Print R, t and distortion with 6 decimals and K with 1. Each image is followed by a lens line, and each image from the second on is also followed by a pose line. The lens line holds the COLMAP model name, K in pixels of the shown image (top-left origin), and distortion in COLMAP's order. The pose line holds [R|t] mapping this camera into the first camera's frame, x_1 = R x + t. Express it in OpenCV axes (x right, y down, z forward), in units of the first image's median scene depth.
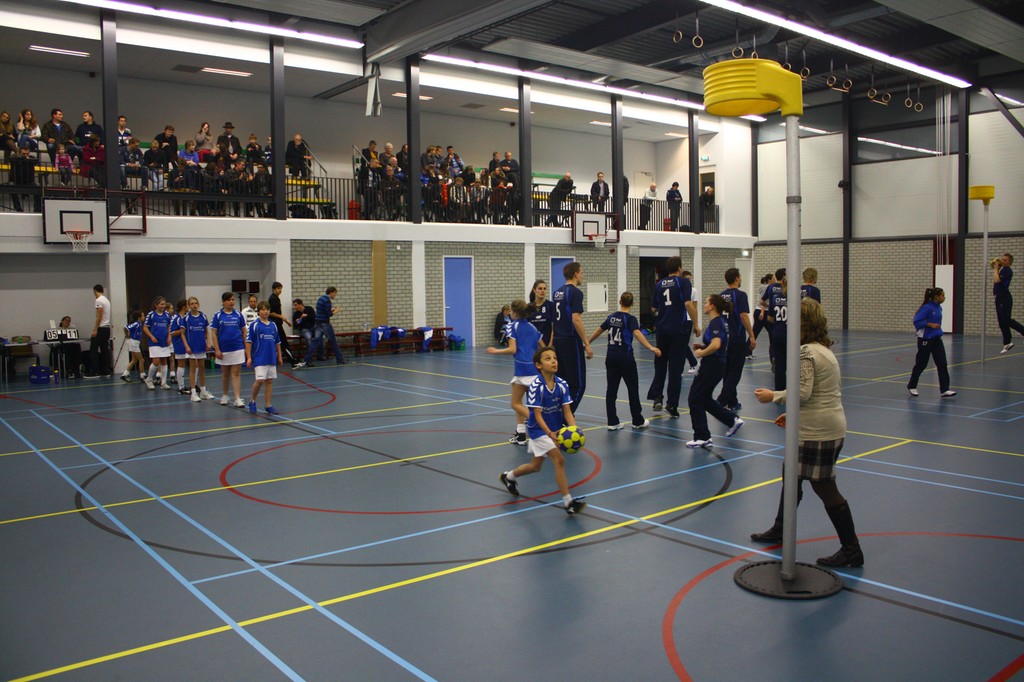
lens RADIAL K [[863.4, 0, 516.4], [0, 863.4, 340.3], [0, 0, 1]] dist [-0.158355, 0.136857]
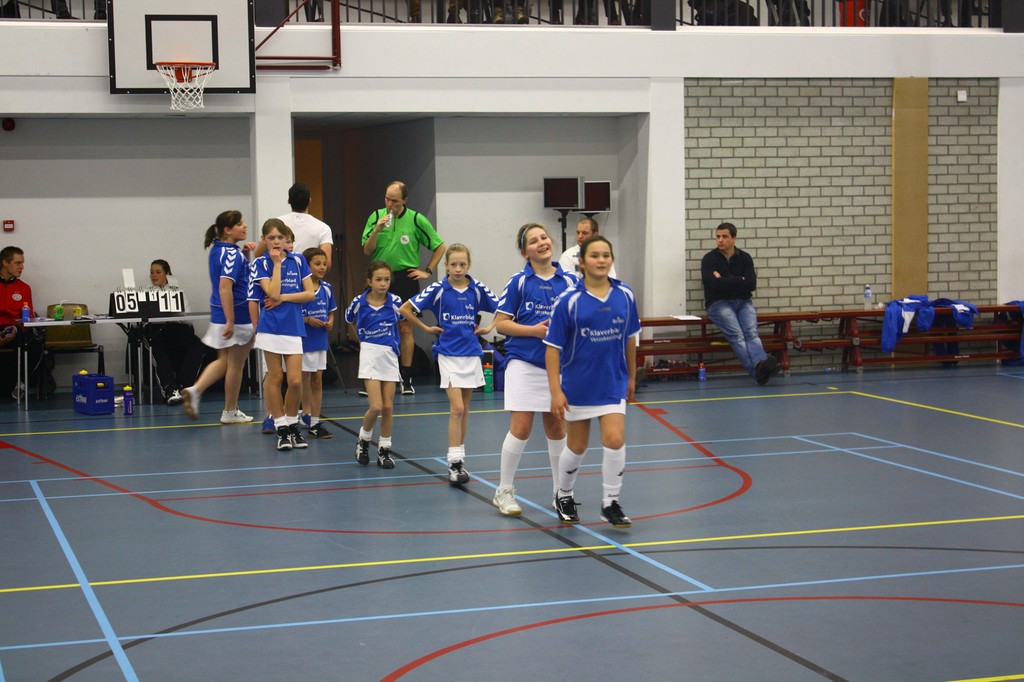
lens RADIAL K [[2021.4, 0, 512.0], [0, 2021.4, 341.0], [0, 0, 1]] dist [0.028763, 0.007378]
pose [[0.929252, 0.027331, -0.368434, 0.014759], [-0.023506, 0.999613, 0.014866, -0.005460], [0.368698, -0.005154, 0.929535, 0.071509]]
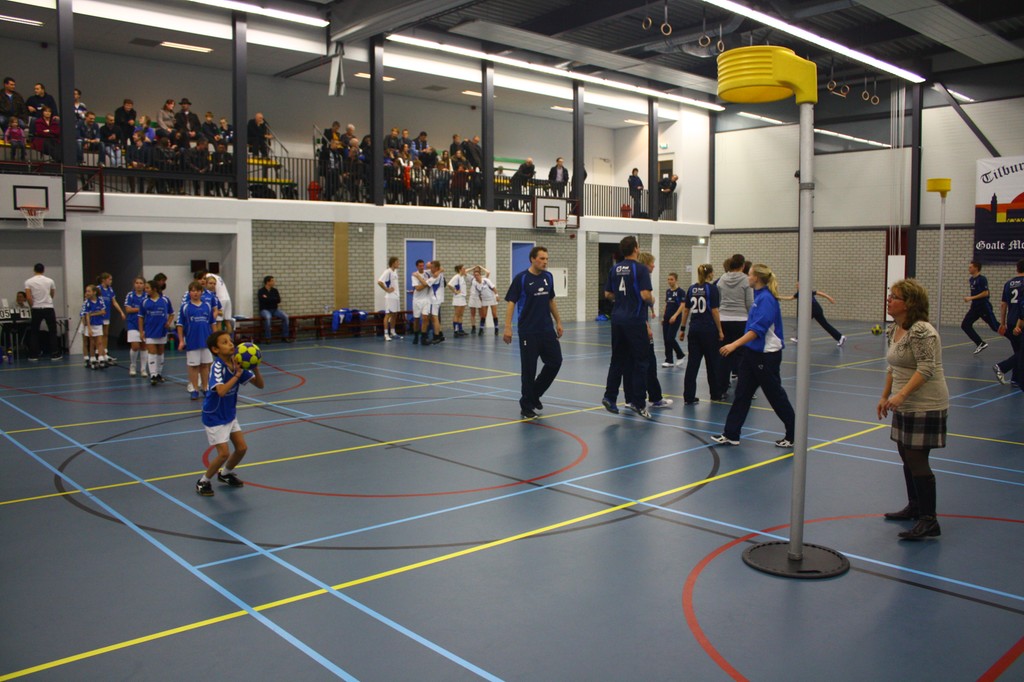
lens RADIAL K [[862.8, 0, 516.1], [0, 862.8, 338.8], [0, 0, 1]] dist [-0.161124, 0.141199]
pose [[0.998012, 0.008964, 0.062388, -0.019096], [-0.009913, 0.999840, 0.014921, 0.001403], [-0.062245, -0.015509, 0.997940, 0.002515]]
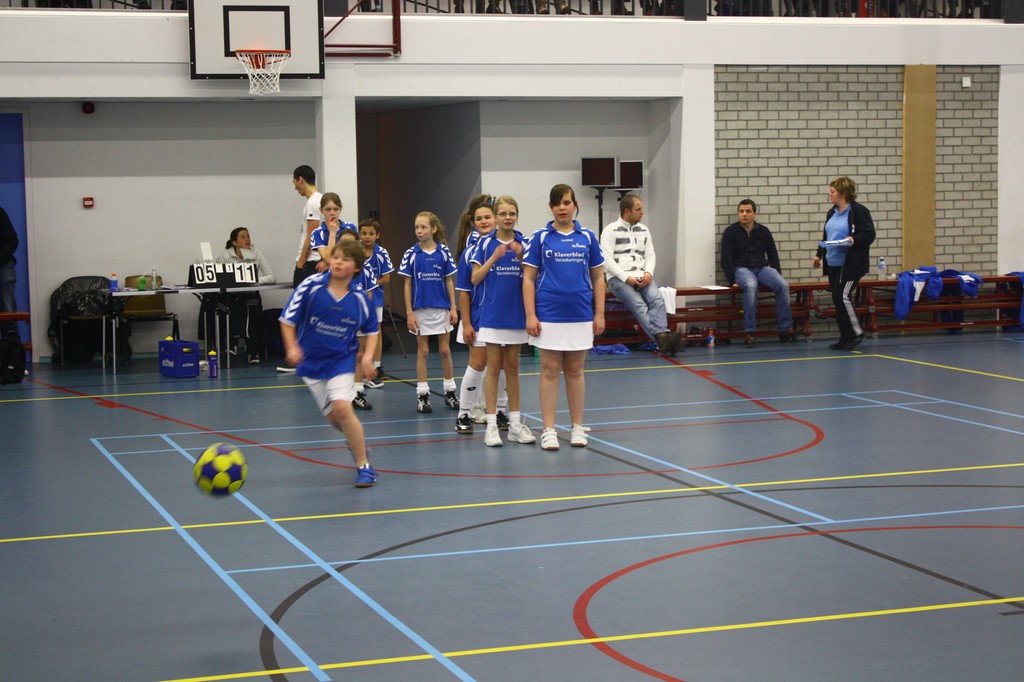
lens RADIAL K [[1960.7, 0, 512.0], [0, 1960.7, 341.0], [0, 0, 1]] dist [-0.004458, 0.129403]
pose [[0.939976, 0.029281, -0.339981, -0.016437], [-0.021732, 0.999426, 0.025989, -0.000995], [0.340547, -0.017041, 0.940073, 0.018964]]
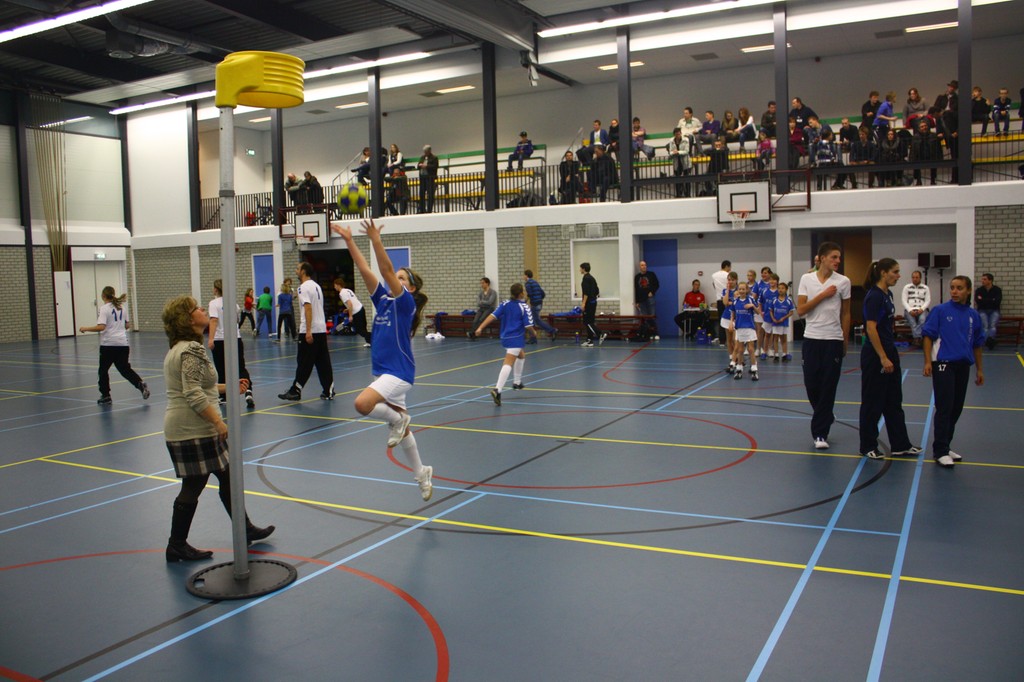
lens RADIAL K [[863.4, 0, 516.4], [0, 863.4, 340.3], [0, 0, 1]] dist [-0.158355, 0.136857]
pose [[0.394574, 0.079240, -0.915441, 0.318965], [-0.042496, 0.996782, 0.067964, -0.017918], [0.917881, 0.012086, 0.396672, 0.212384]]
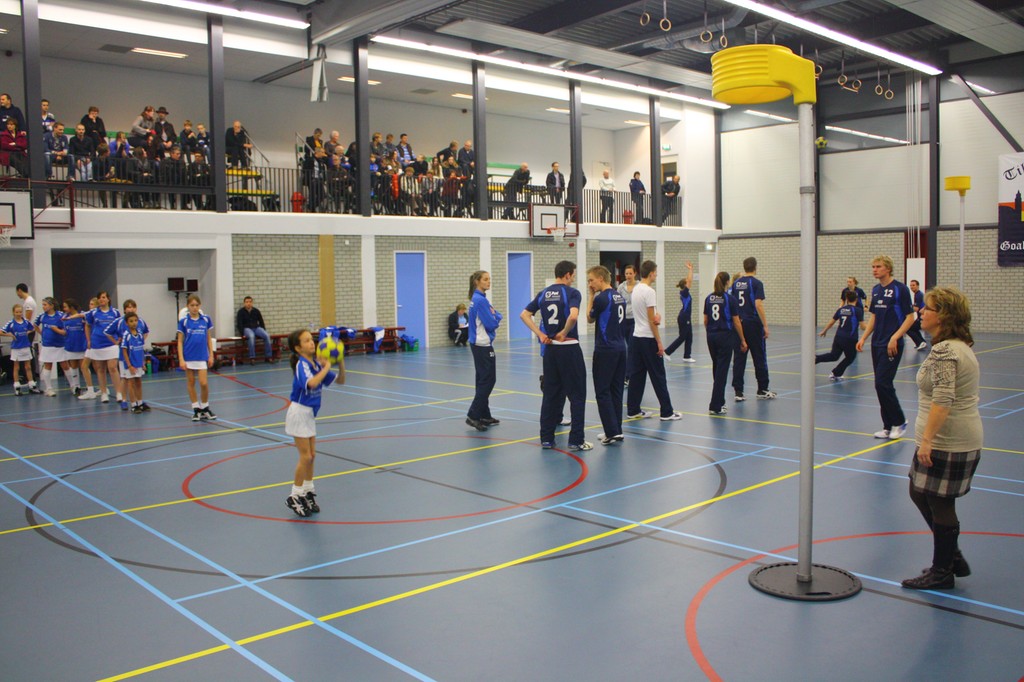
lens RADIAL K [[916.9, 0, 514.4], [0, 916.9, 341.2], [0, 0, 1]] dist [-0.151567, 0.143261]
pose [[0.998095, -0.008962, 0.061034, -0.016933], [0.008951, 0.999960, 0.000458, 0.001117], [-0.061035, 0.000090, 0.998136, -0.002092]]
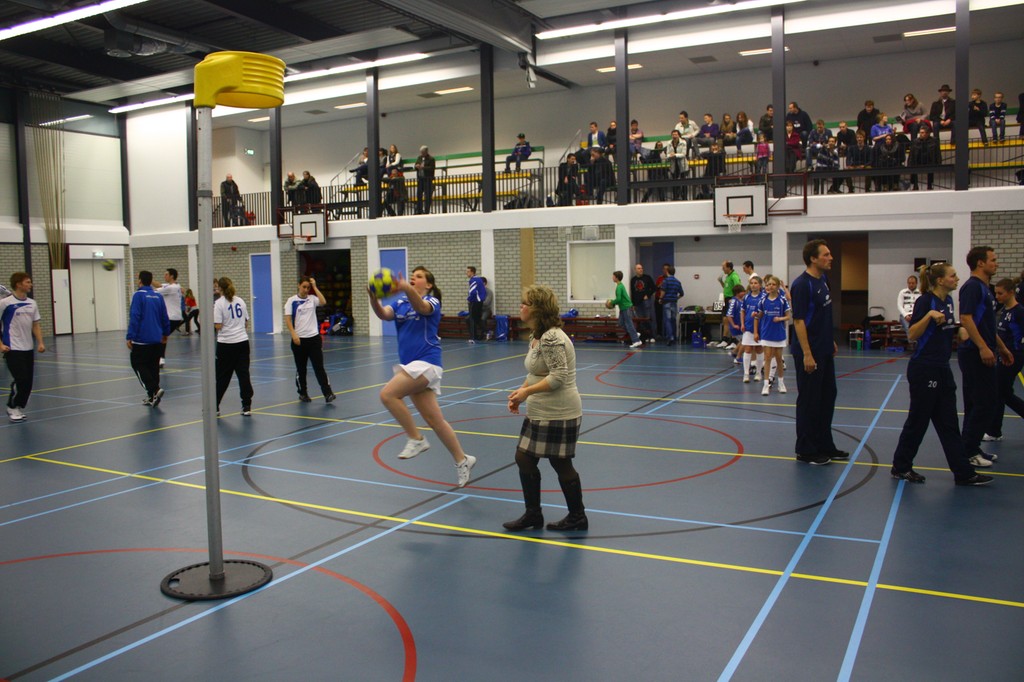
lens RADIAL K [[863.4, 0, 516.4], [0, 863.4, 340.3], [0, 0, 1]] dist [-0.158355, 0.136857]
pose [[0.390746, 0.081050, -0.916924, 0.321595], [-0.050630, 0.996500, 0.066508, -0.018746], [0.919105, 0.020436, 0.393482, 0.220522]]
